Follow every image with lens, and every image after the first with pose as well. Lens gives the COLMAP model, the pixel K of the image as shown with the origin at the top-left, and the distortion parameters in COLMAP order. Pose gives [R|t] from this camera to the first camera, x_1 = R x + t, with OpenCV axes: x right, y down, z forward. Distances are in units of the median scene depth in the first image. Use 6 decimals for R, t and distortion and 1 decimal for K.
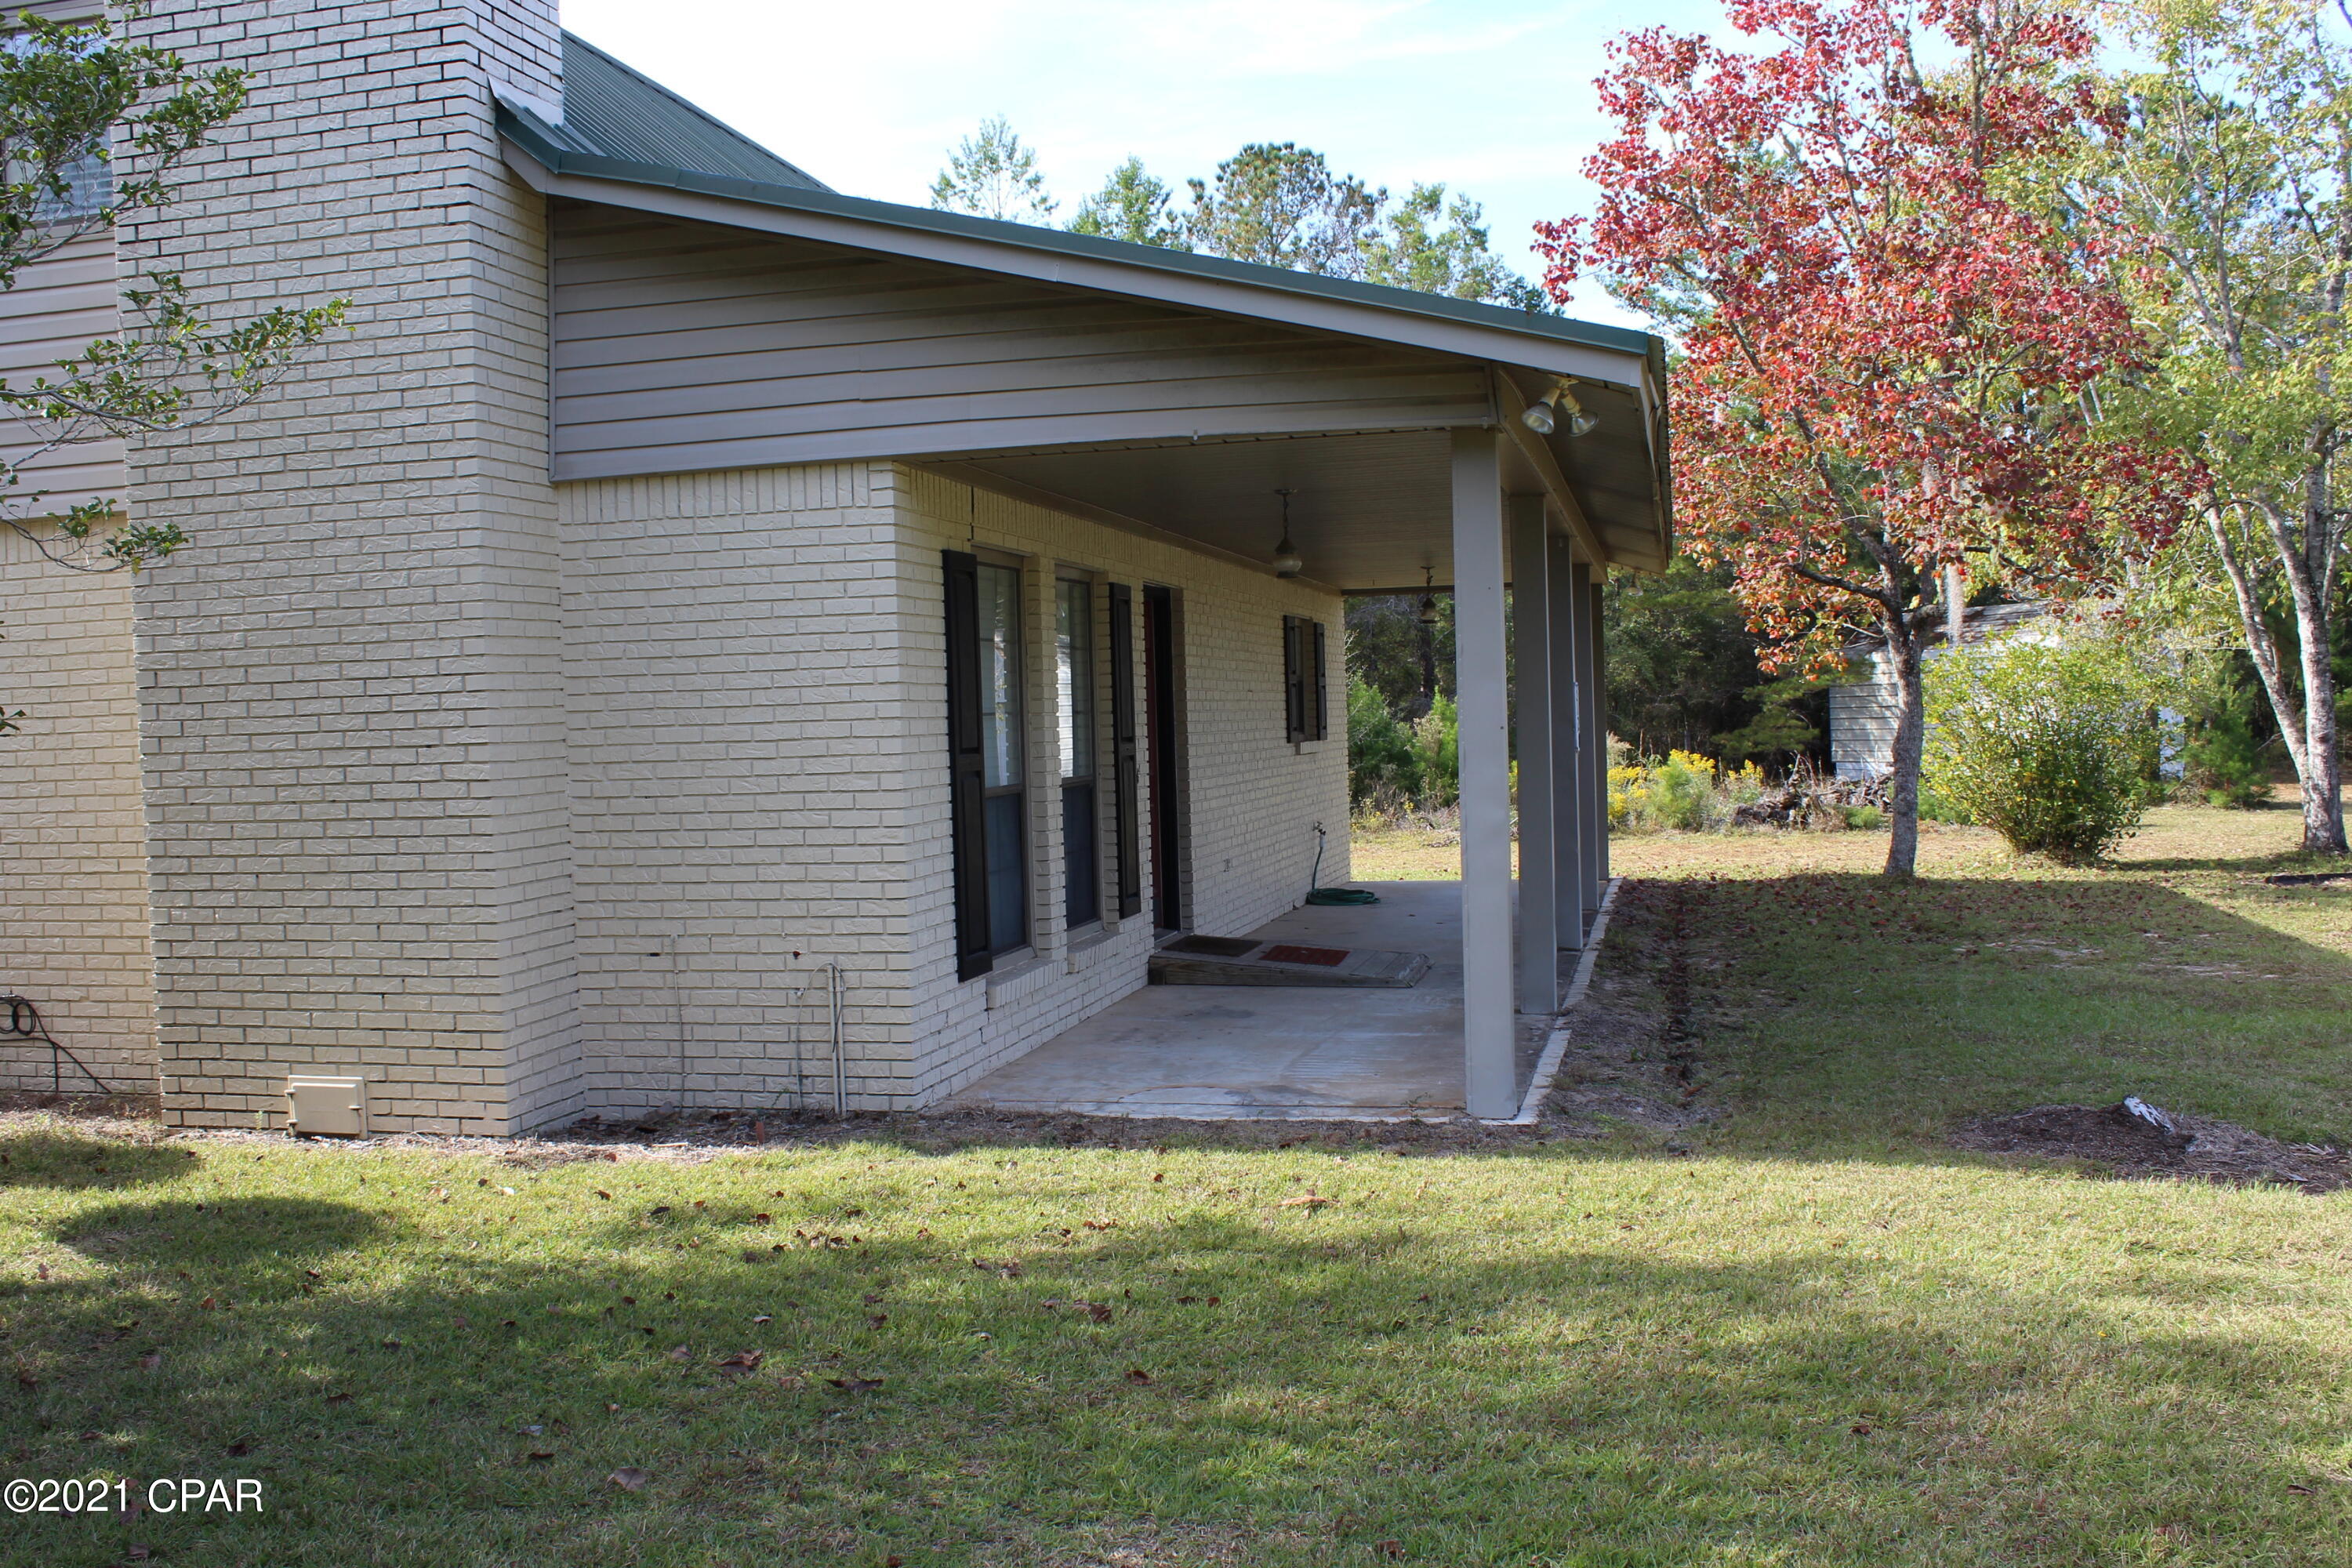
lens RADIAL K [[2104.9, 0, 1145.6], [0, 2104.9, 779.2], [0, 0, 1]] dist [-0.141860, 0.125784]
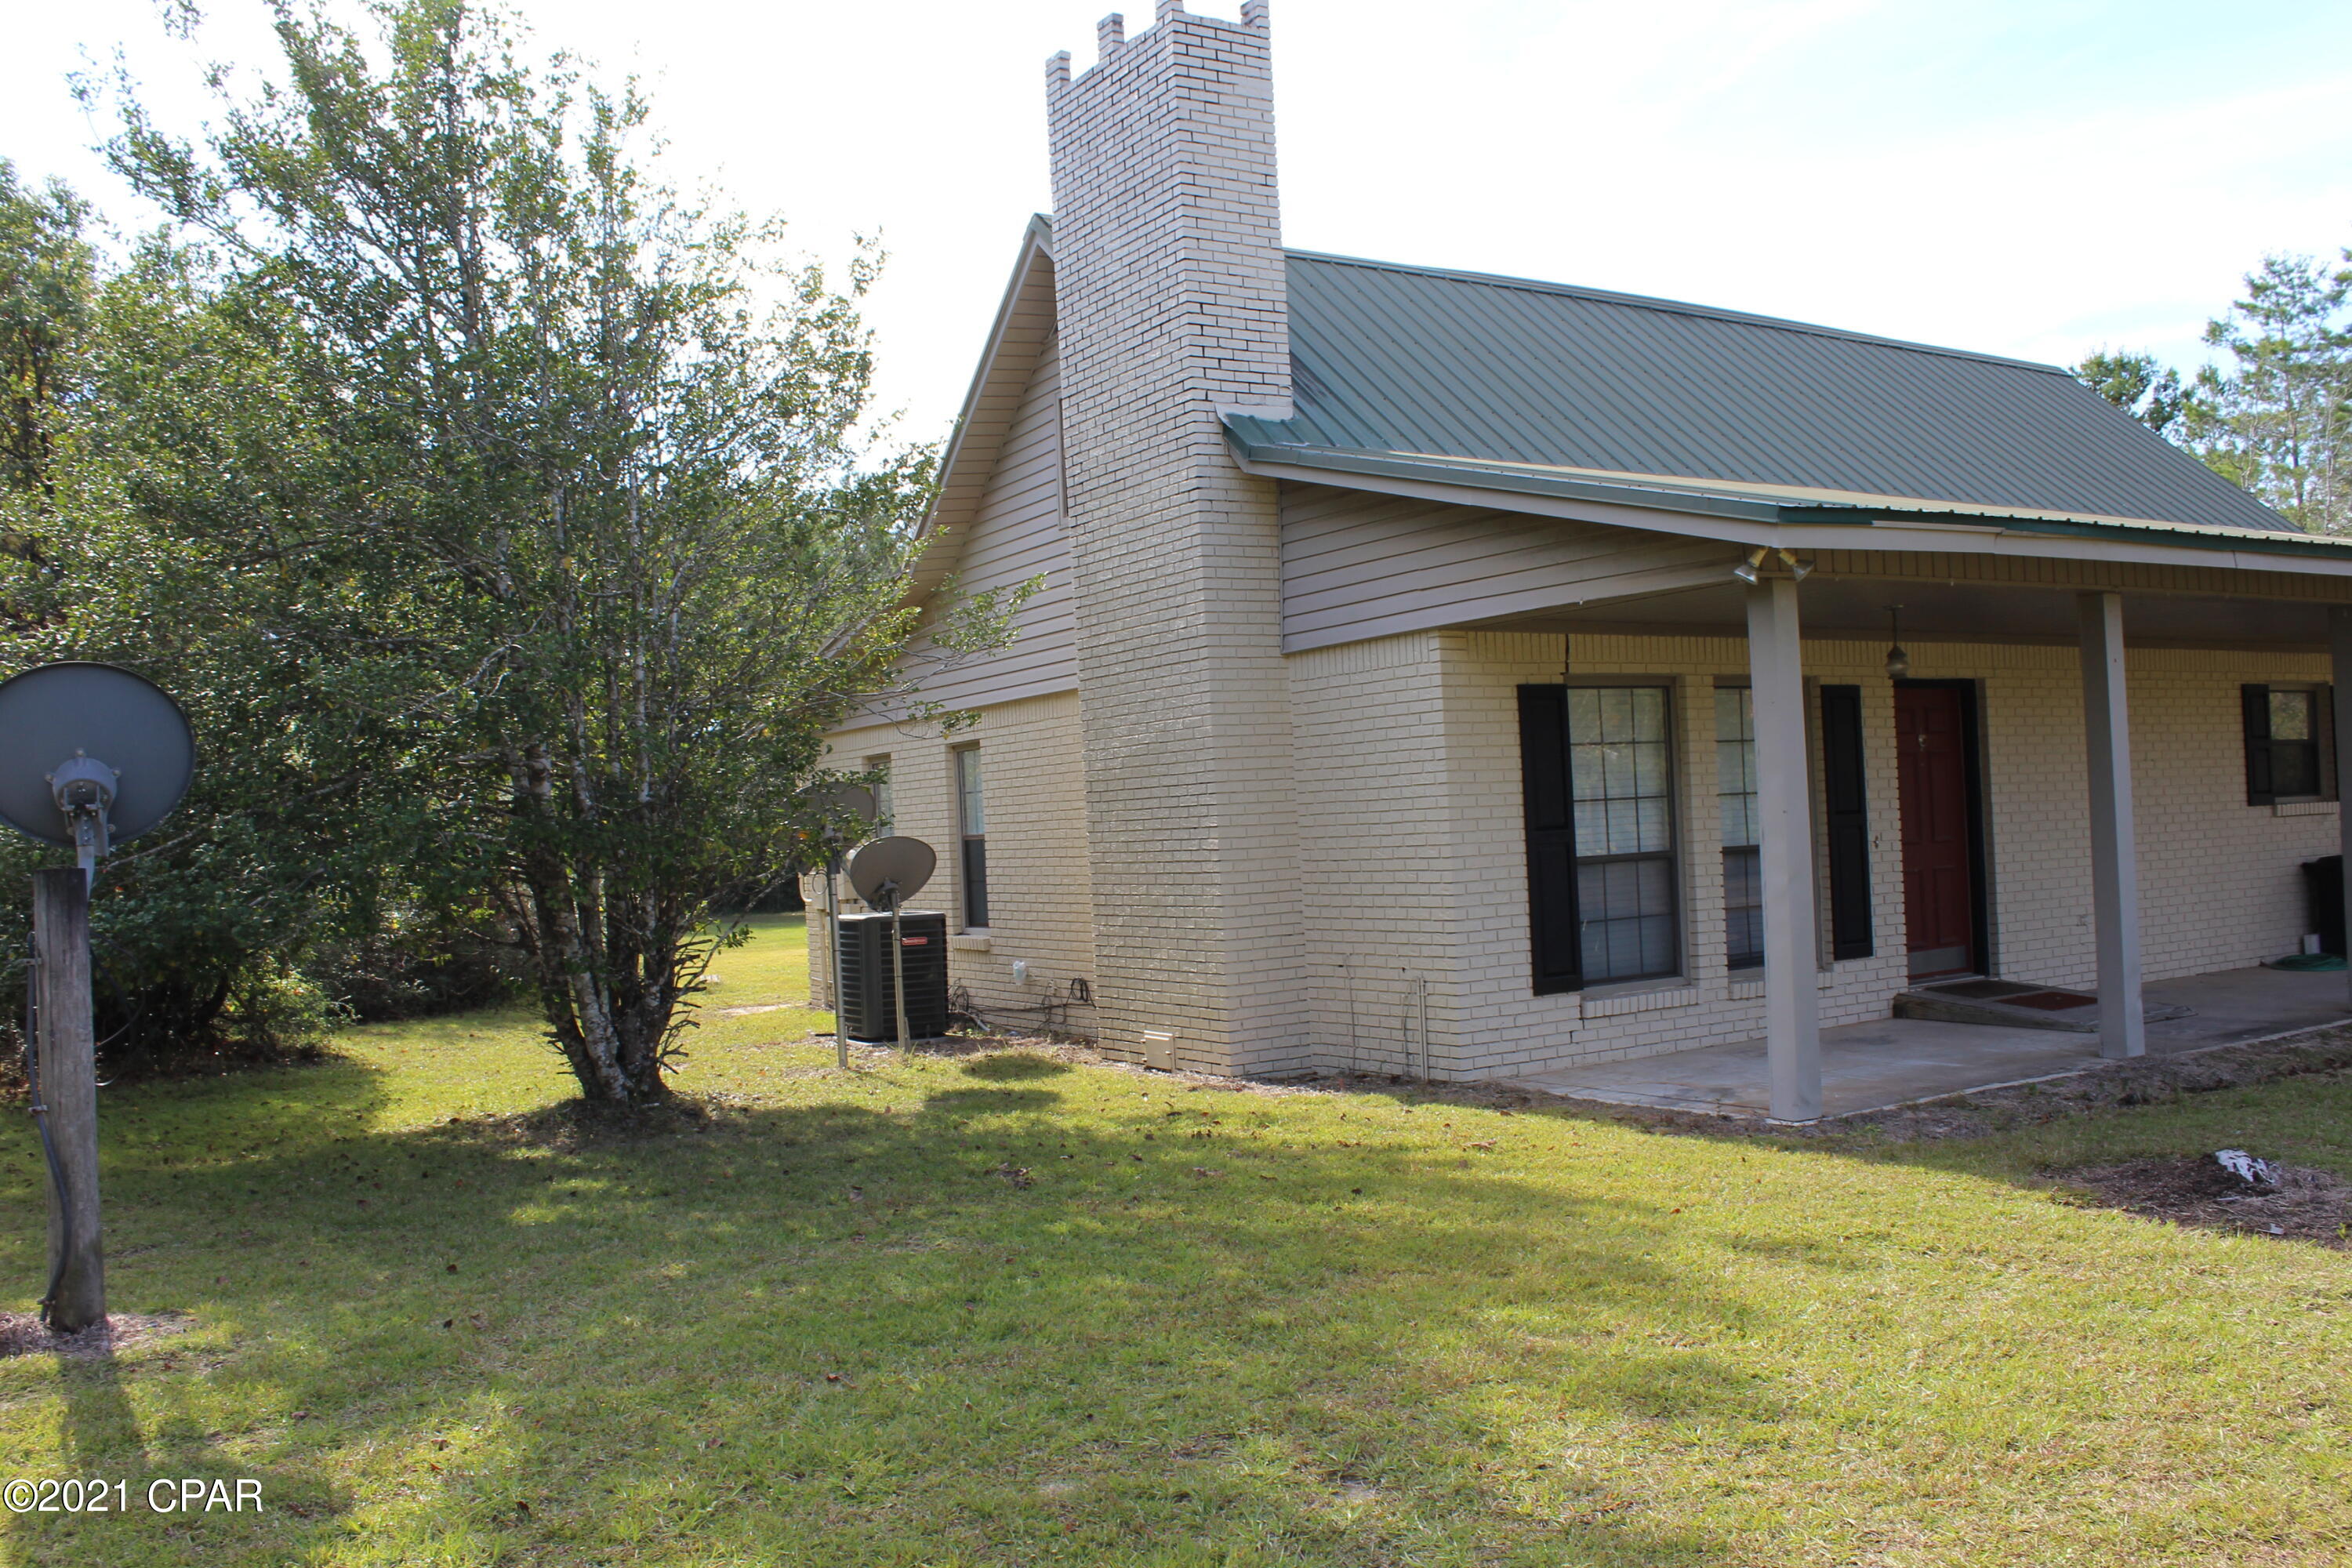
lens RADIAL K [[1952.2, 0, 1176.0], [0, 1952.2, 784.0], [0, 0, 1]] dist [-0.153702, 0.129083]
pose [[0.716867, -0.018011, -0.696977, 0.671875], [0.001846, 0.999712, -0.023935, -0.013539], [0.697207, 0.015872, 0.716694, -0.085534]]
